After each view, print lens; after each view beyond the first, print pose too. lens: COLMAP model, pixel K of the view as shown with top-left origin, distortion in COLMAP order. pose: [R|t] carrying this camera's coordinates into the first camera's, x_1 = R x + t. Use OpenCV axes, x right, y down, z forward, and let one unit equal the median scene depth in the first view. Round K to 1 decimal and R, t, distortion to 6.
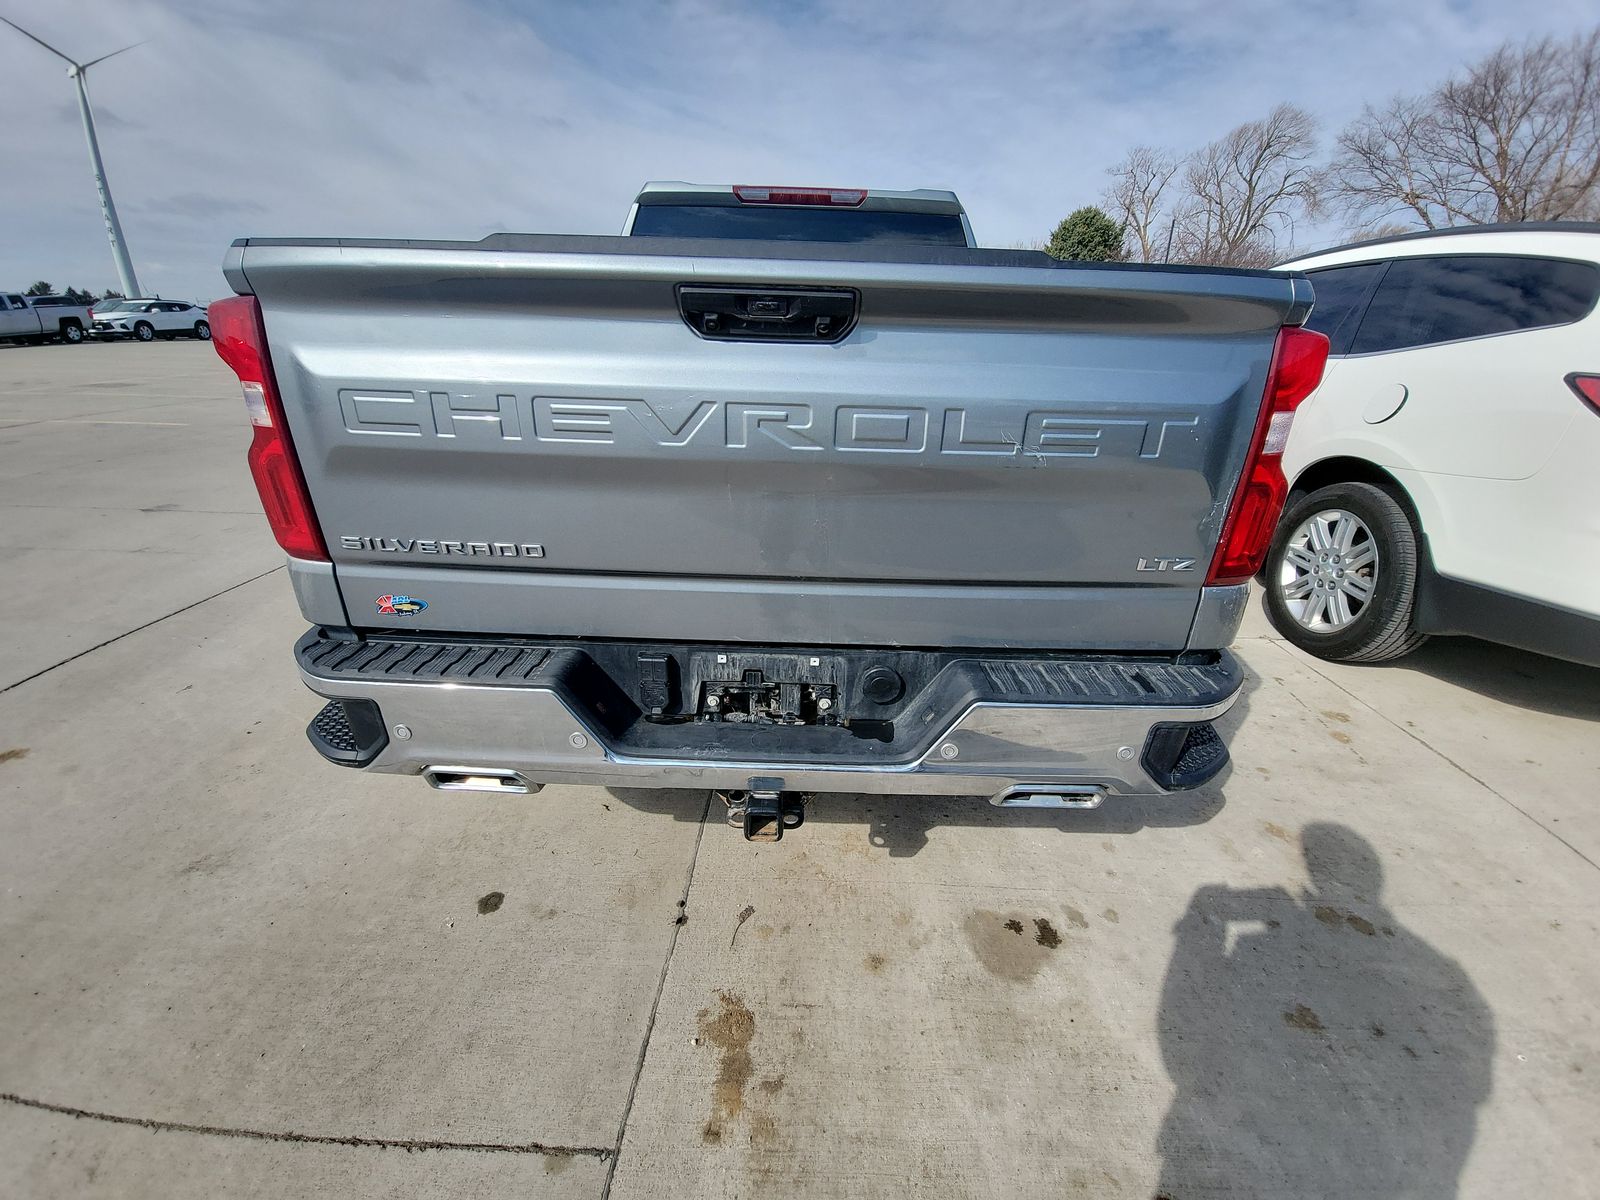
lens RADIAL K [[641.9, 0, 796.8], [0, 641.9, 593.4], [0, 0, 1]] dist [0.020039, -0.017789]
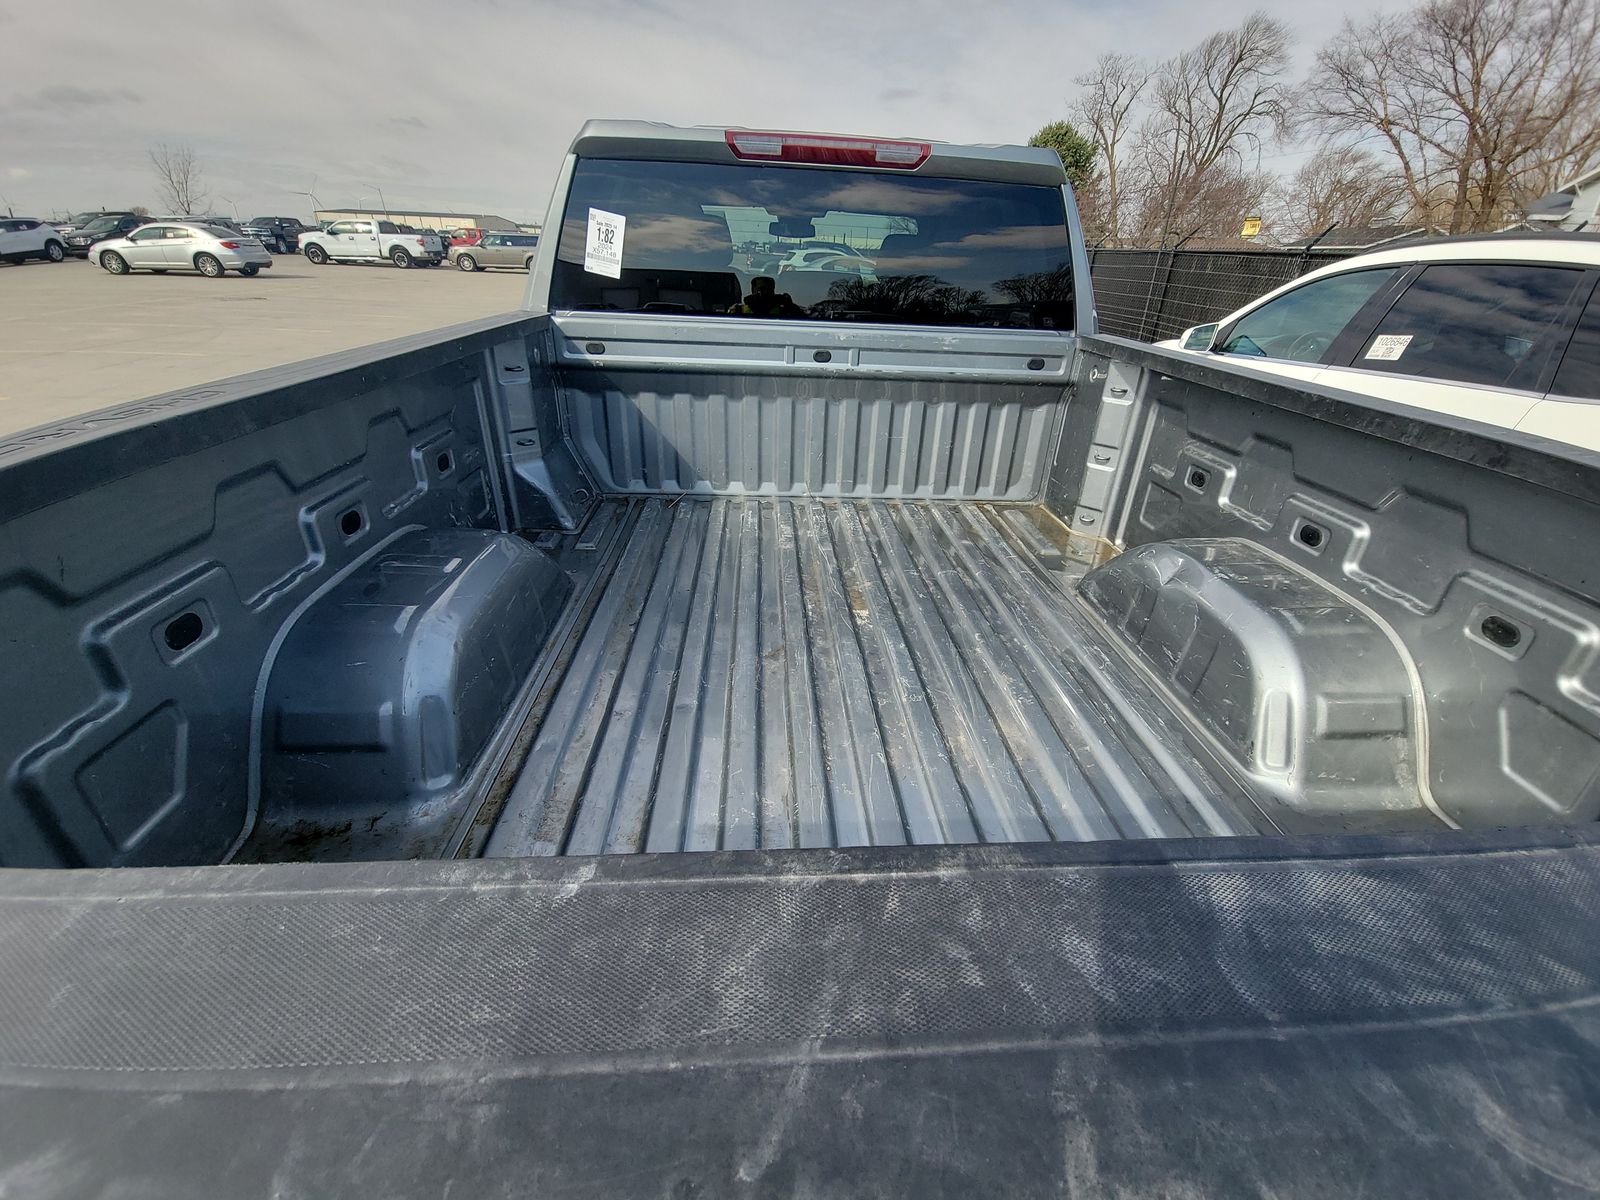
lens RADIAL K [[656.3, 0, 800.0], [0, 656.3, 600.0], [0, 0, 1]] dist [0.013347, -0.016237]
pose [[0.996658, -0.026465, 0.077287, -0.009631], [0.018432, 0.994524, 0.102867, -0.025692], [-0.079586, -0.101099, 0.991688, 0.032748]]
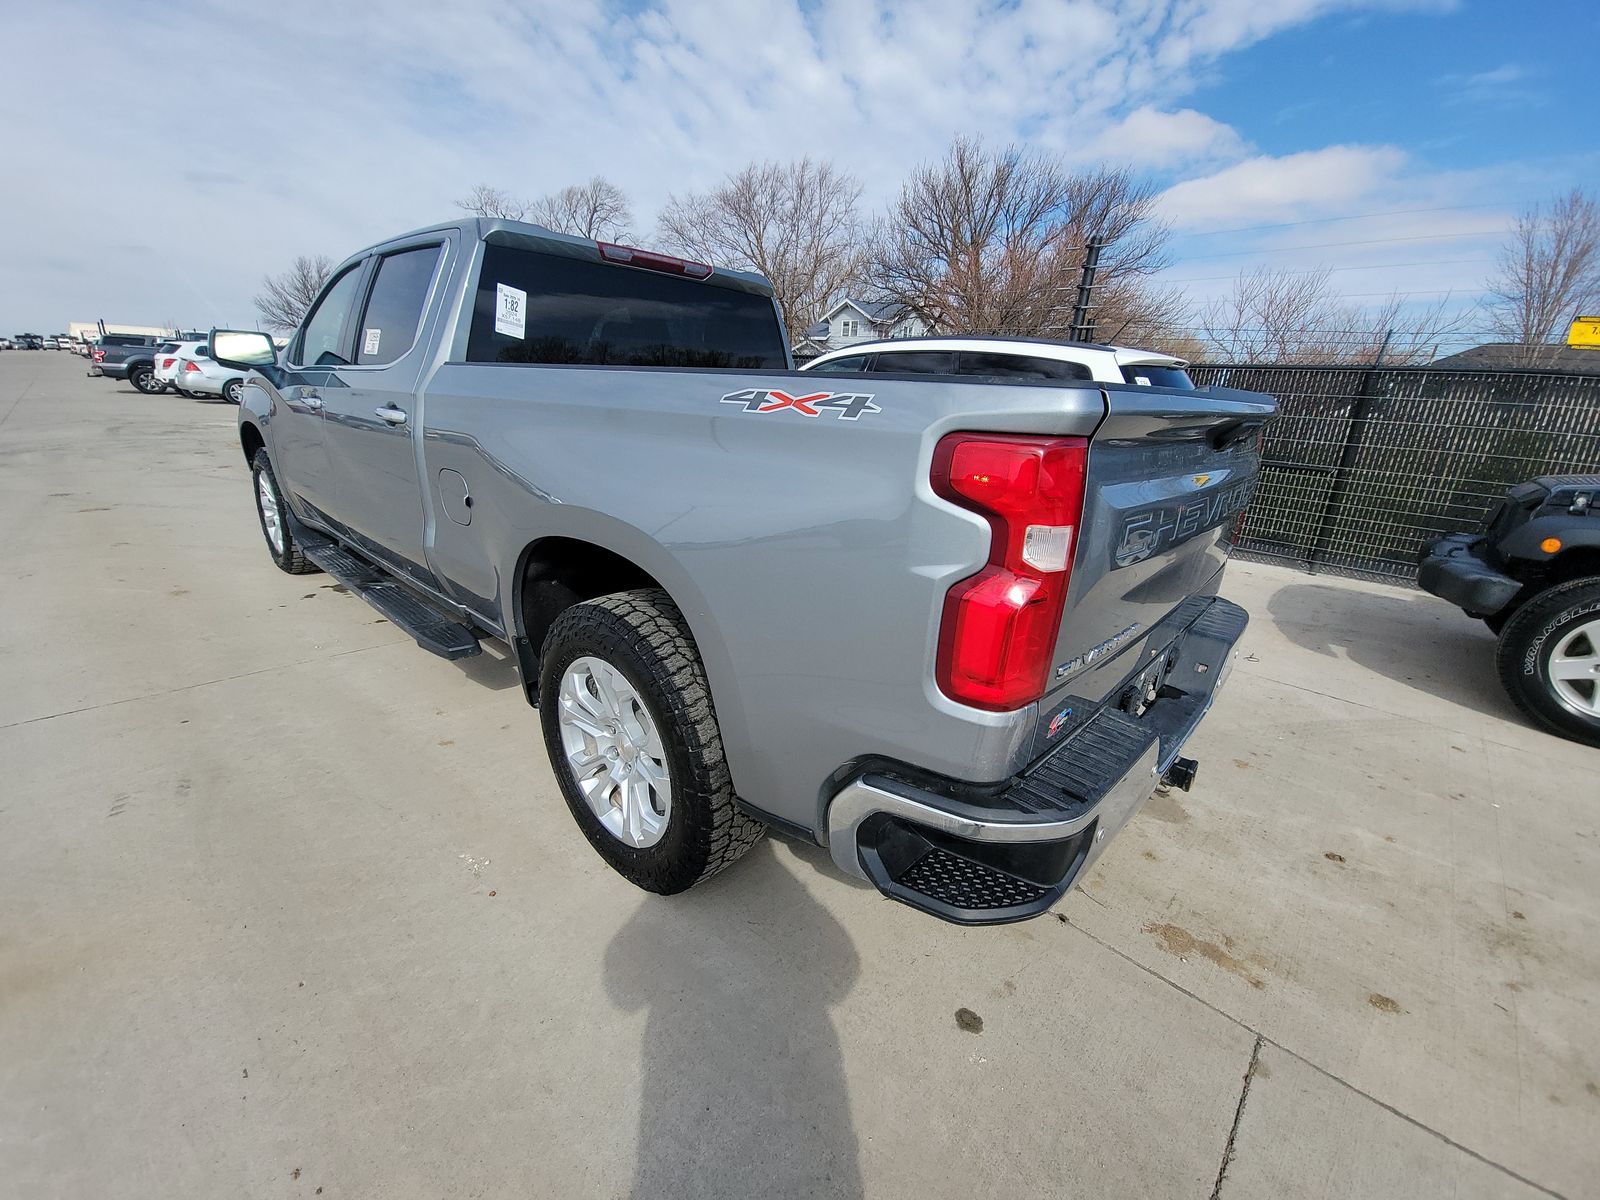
lens RADIAL K [[646.7, 0, 785.3], [0, 646.7, 598.8], [0, 0, 1]] dist [-0.011527, 0.000285]
pose [[0.674541, -0.226336, 0.702685, -0.073139], [0.249632, 0.965703, 0.071420, -0.016180], [-0.694750, 0.127237, 0.707907, 0.026670]]
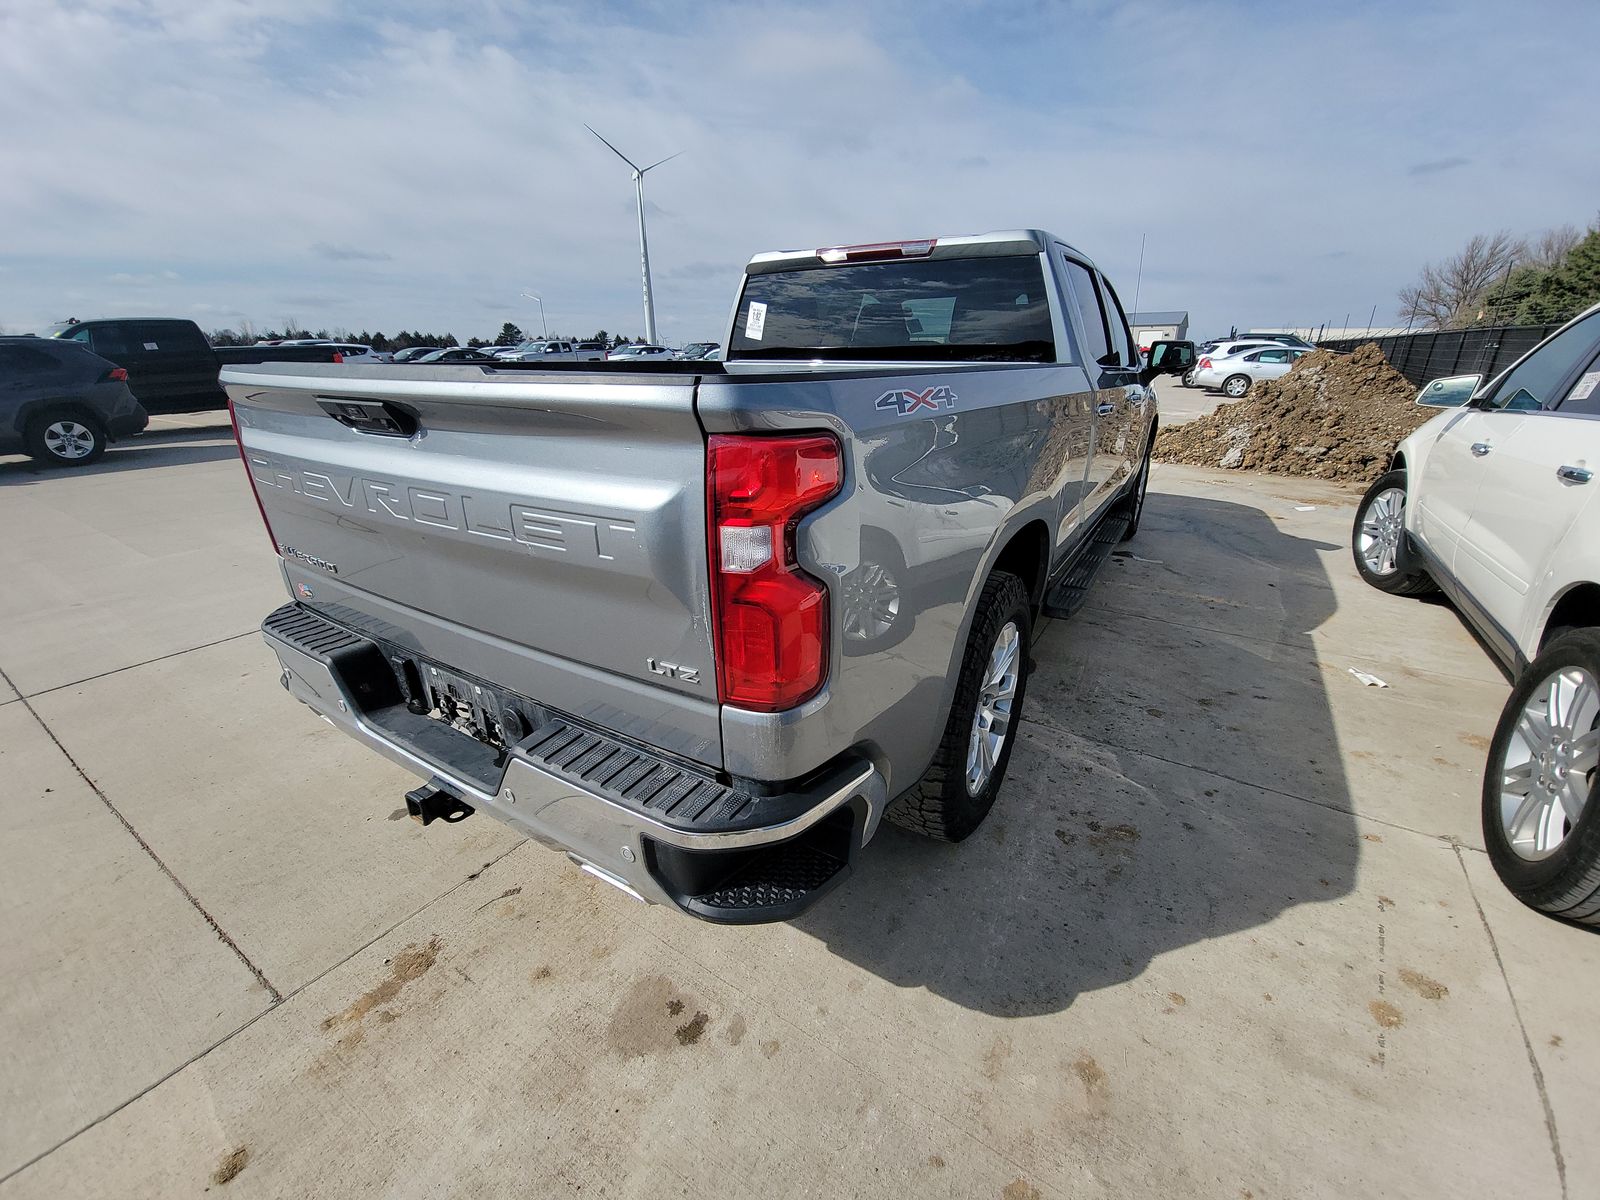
lens RADIAL K [[629.0, 0, 800.0], [0, 629.0, 600.0], [0, 0, 1]] dist [0.009498, -0.008697]
pose [[0.860976, 0.159516, -0.482985, 0.051700], [-0.169961, 0.985196, 0.022407, -0.008997], [0.479409, 0.062797, 0.875342, 0.012480]]
